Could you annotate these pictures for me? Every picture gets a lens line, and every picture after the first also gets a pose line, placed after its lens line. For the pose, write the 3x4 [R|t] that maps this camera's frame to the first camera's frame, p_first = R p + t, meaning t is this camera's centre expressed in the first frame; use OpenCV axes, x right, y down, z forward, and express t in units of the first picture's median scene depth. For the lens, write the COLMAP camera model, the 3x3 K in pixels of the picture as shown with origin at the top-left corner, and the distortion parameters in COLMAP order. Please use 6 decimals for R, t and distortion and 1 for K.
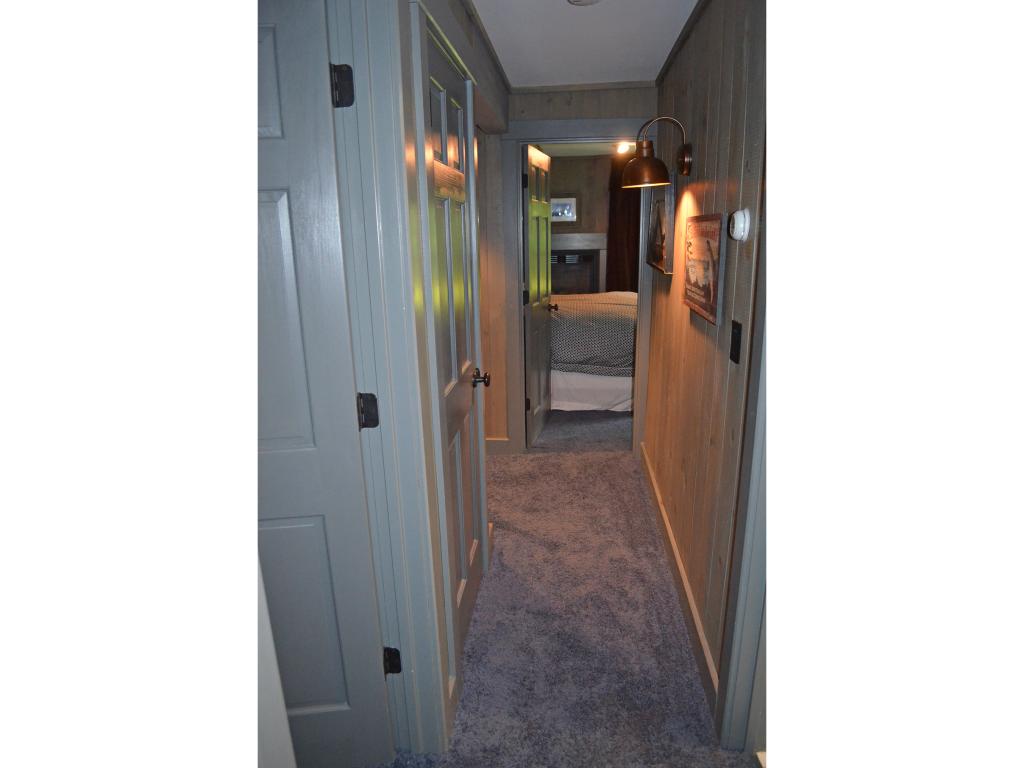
lens RADIAL K [[601.8, 0, 506.1], [0, 601.8, 381.6], [0, 0, 1]] dist [-0.069127, -0.000756]
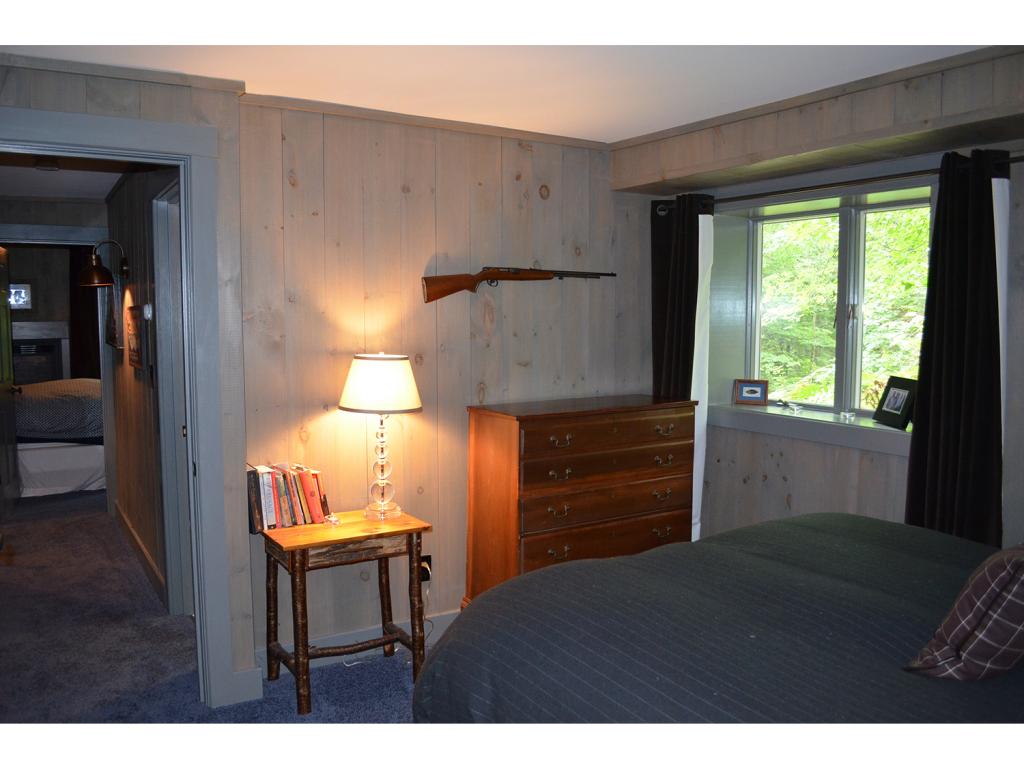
lens RADIAL K [[815.8, 0, 507.9], [0, 815.8, 384.1], [0, 0, 1]] dist [-0.064121, 0.002556]
pose [[0.787719, -0.038367, 0.614839, -0.137916], [0.142640, 0.982295, -0.121450, 0.215186], [-0.599293, 0.183369, 0.779245, -0.810662]]
